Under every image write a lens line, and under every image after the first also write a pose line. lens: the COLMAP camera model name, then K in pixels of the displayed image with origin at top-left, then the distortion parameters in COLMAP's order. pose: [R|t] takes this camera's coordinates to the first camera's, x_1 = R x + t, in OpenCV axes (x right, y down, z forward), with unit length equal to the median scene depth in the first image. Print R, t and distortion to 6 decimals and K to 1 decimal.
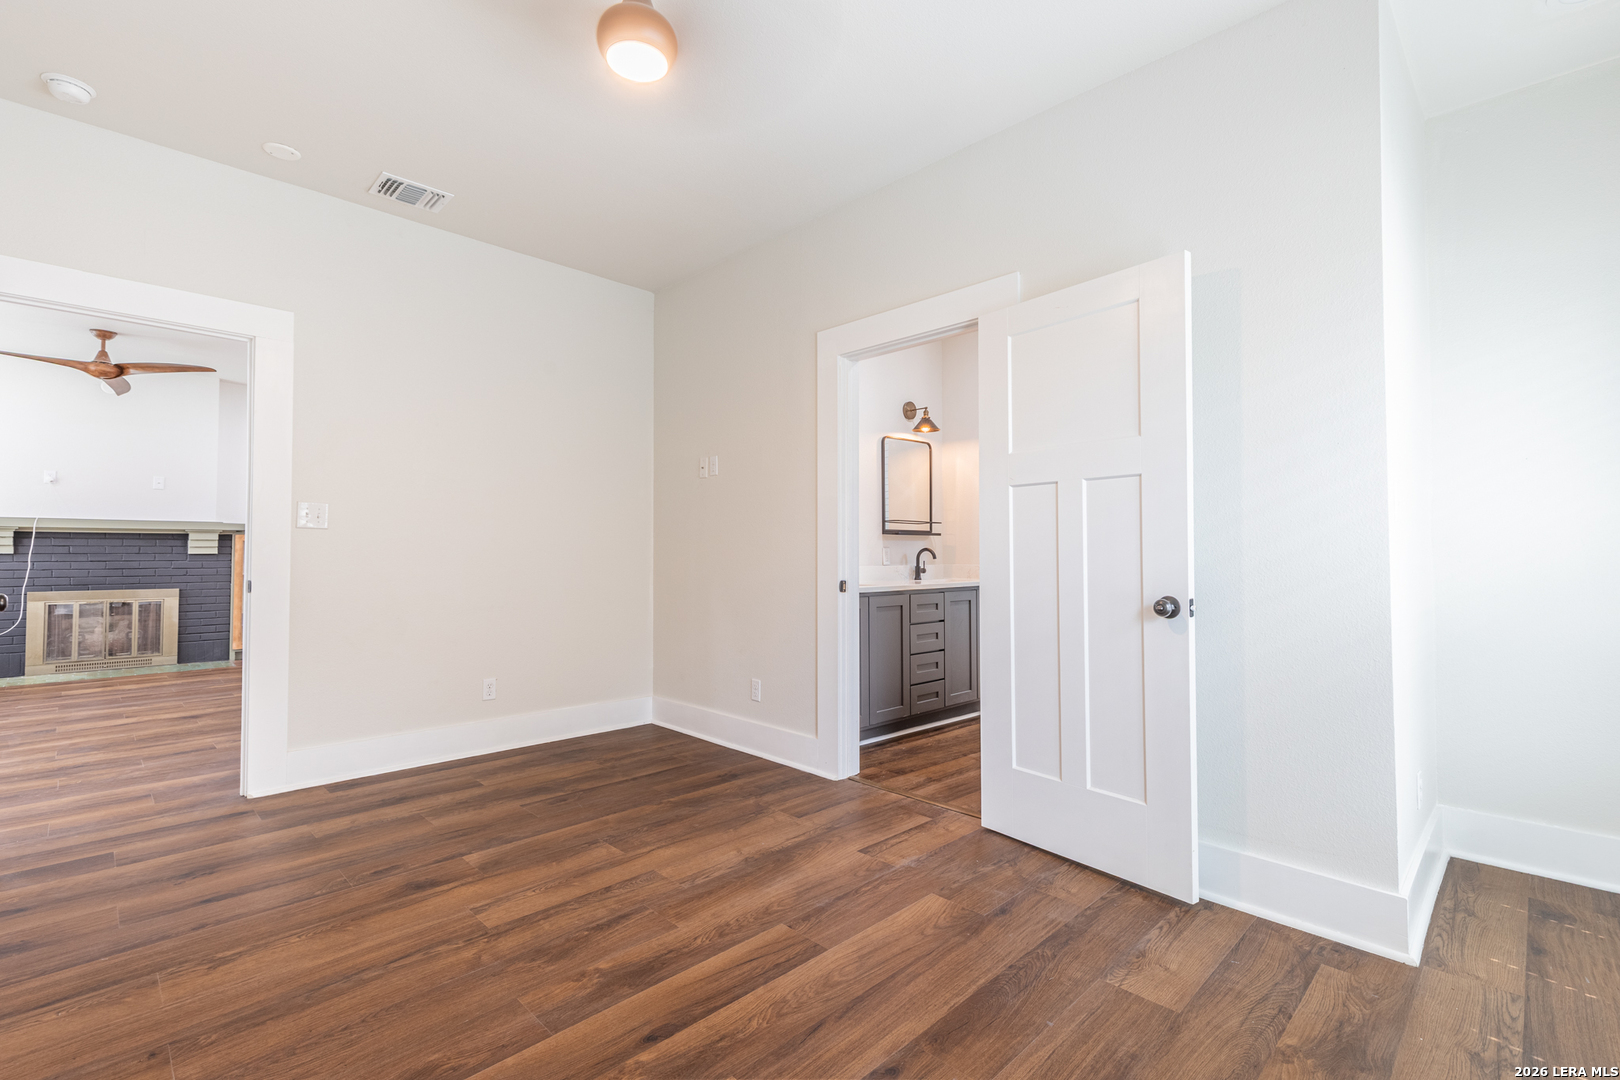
lens RADIAL K [[731.6, 0, 814.7], [0, 731.6, 536.6], [0, 0, 1]] dist [0.006813, -0.002494]
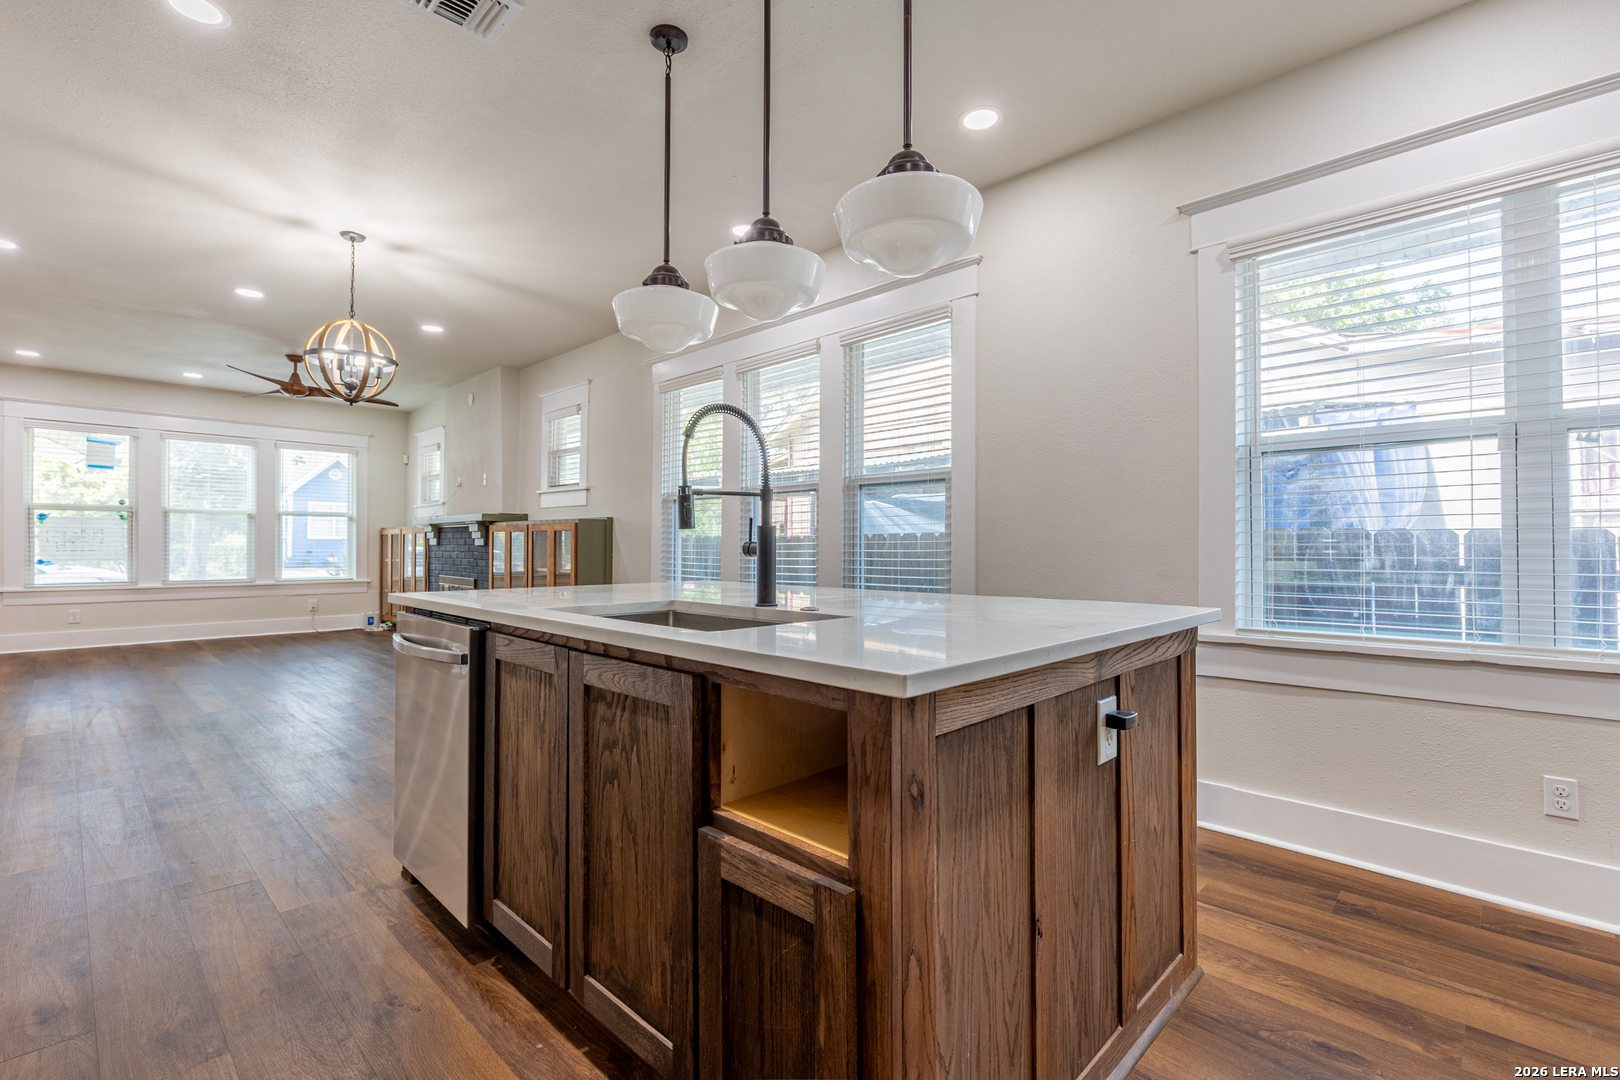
lens RADIAL K [[731.6, 0, 811.3], [0, 731.6, 534.5], [0, 0, 1]] dist [0.006813, -0.002494]
pose [[0.002444, -0.016514, -0.999861, 0.182495], [0.017968, 0.999703, -0.016467, 0.034626], [0.999836, -0.017925, 0.002739, 1.500507]]
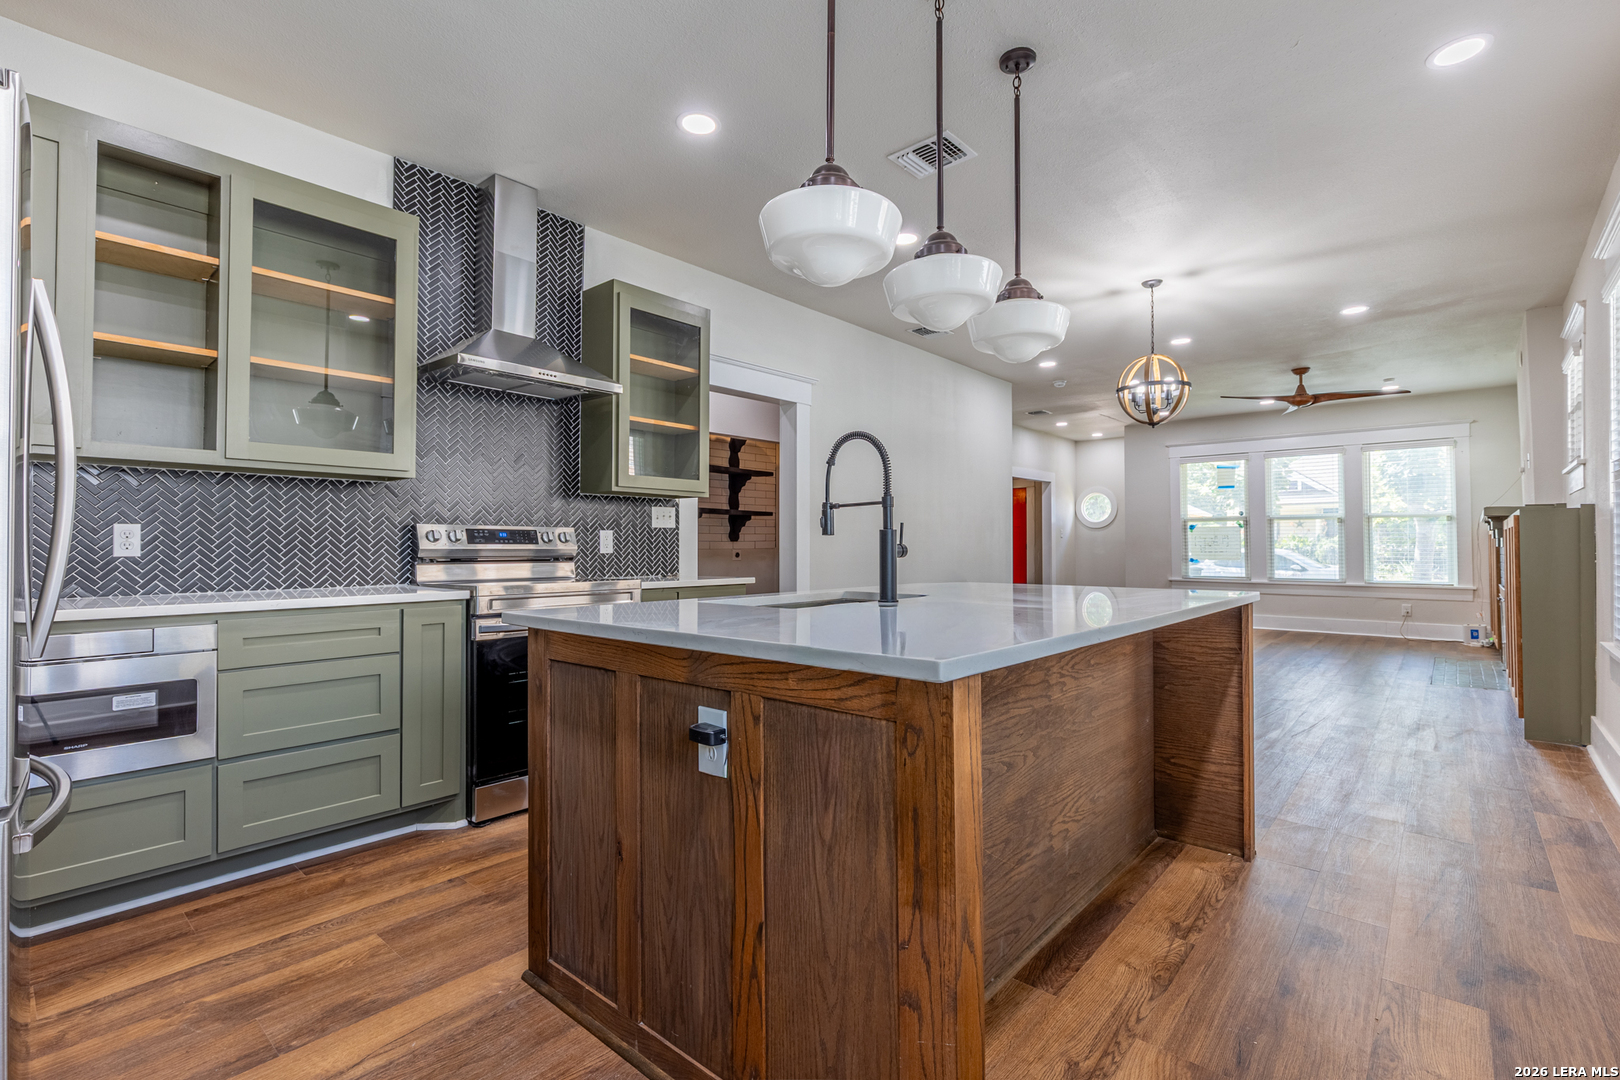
lens RADIAL K [[731.6, 0, 821.1], [0, 731.6, 532.4], [0, 0, 1]] dist [0.006813, -0.002494]
pose [[-0.997678, -0.001889, -0.068079, -0.049060], [0.000855, 0.999189, -0.040258, 0.039887], [0.068100, -0.040222, -0.996867, 1.794898]]
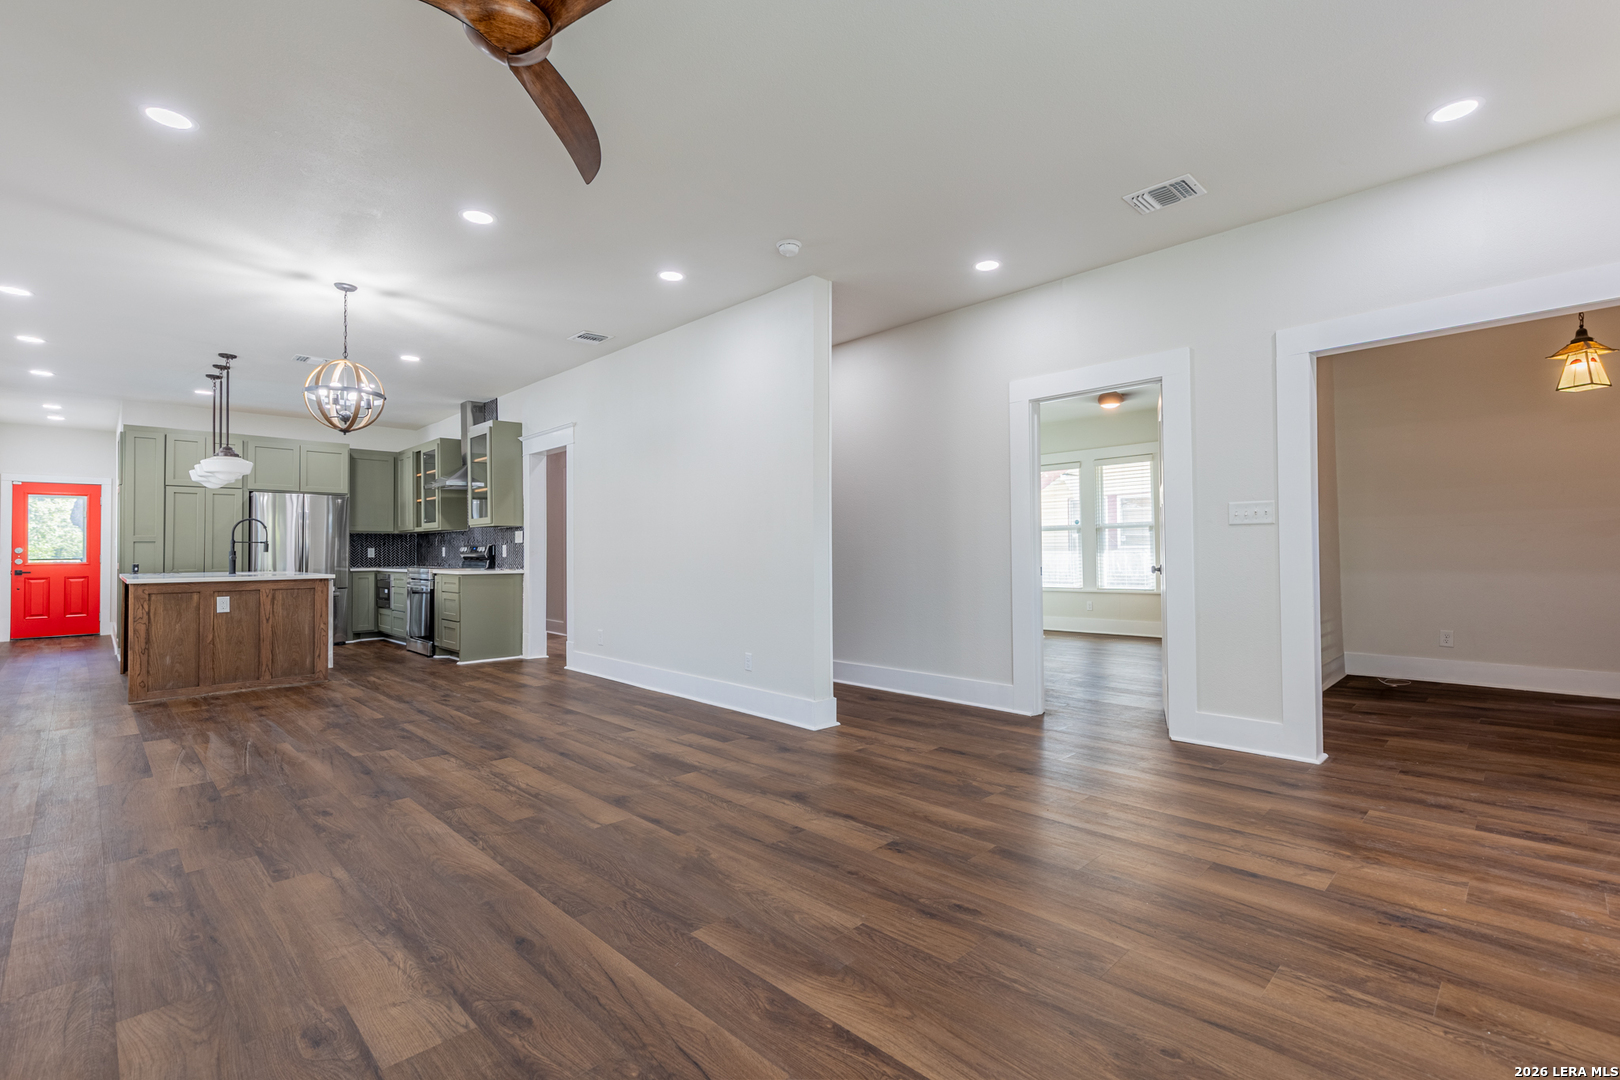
lens RADIAL K [[731.6, 0, 816.7], [0, 731.6, 534.1], [0, 0, 1]] dist [0.006813, -0.002494]
pose [[0.009855, 0.020500, 0.999741, -1.071341], [-0.012167, 0.999718, -0.020380, 0.014831], [-0.999877, -0.011963, 0.010102, 0.694785]]
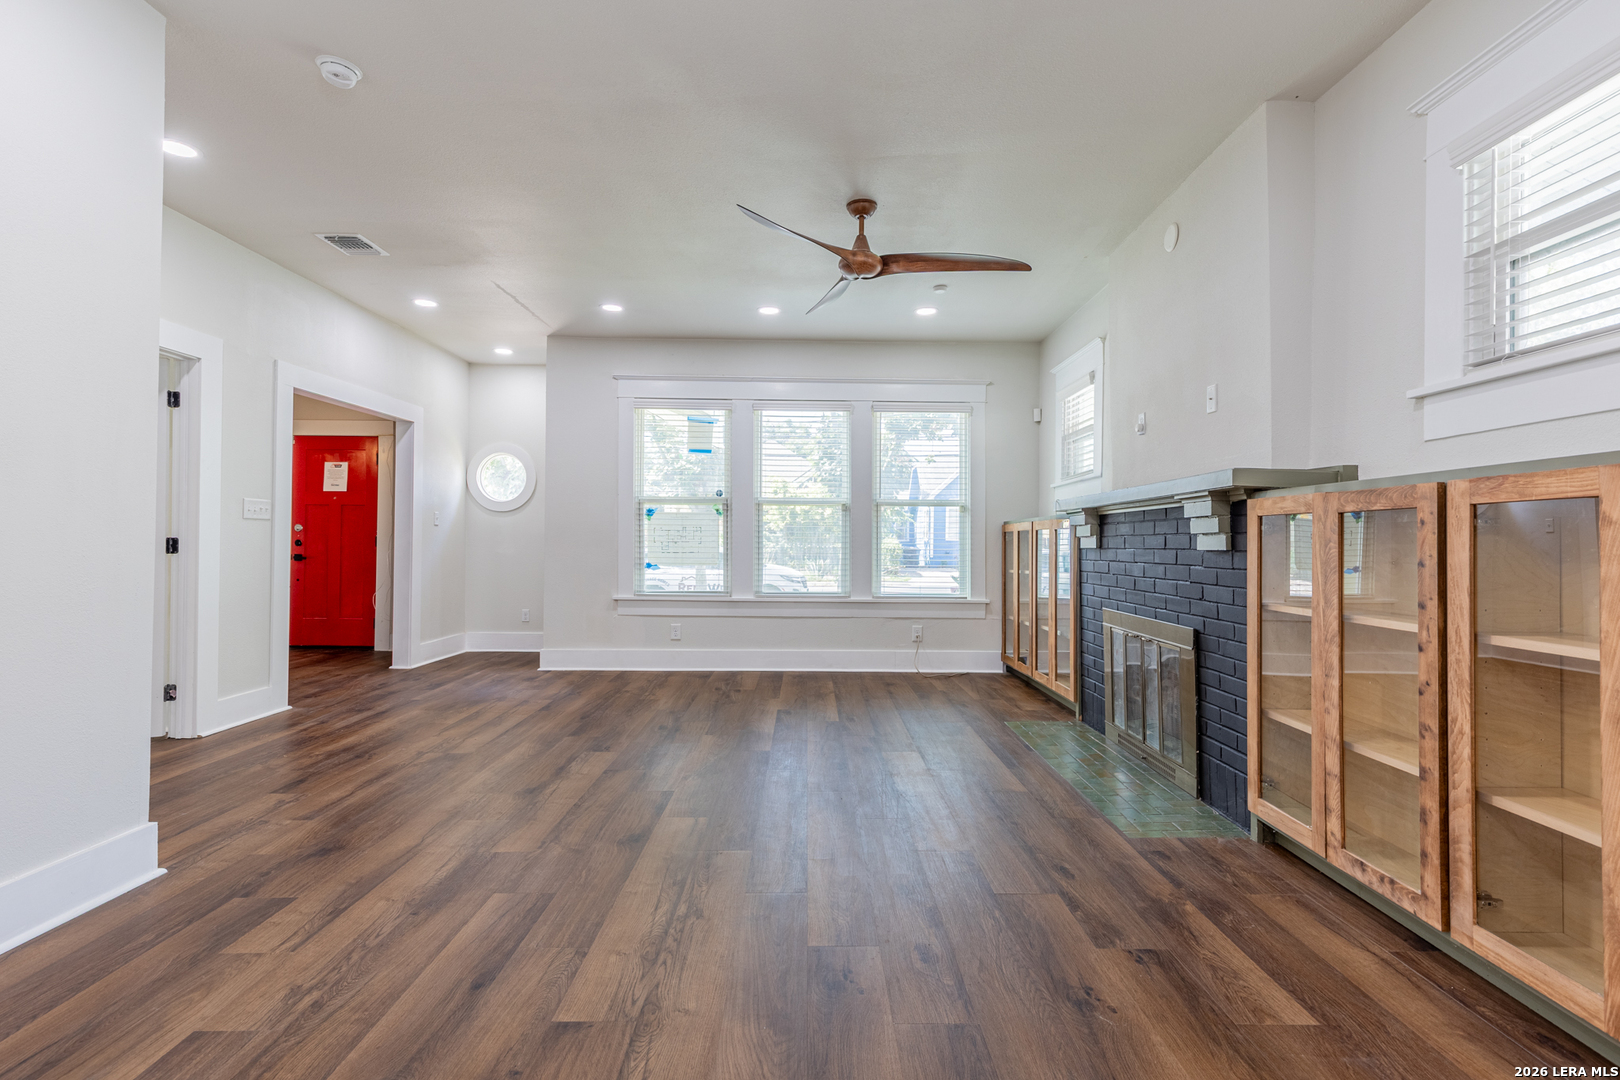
lens RADIAL K [[731.6, 0, 811.4], [0, 731.6, 536.7], [0, 0, 1]] dist [0.006813, -0.002494]
pose [[-0.709374, -0.014581, -0.704682, -0.391023], [0.005320, 0.999647, -0.026039, 0.026116], [0.704813, -0.022220, -0.709045, 1.170188]]
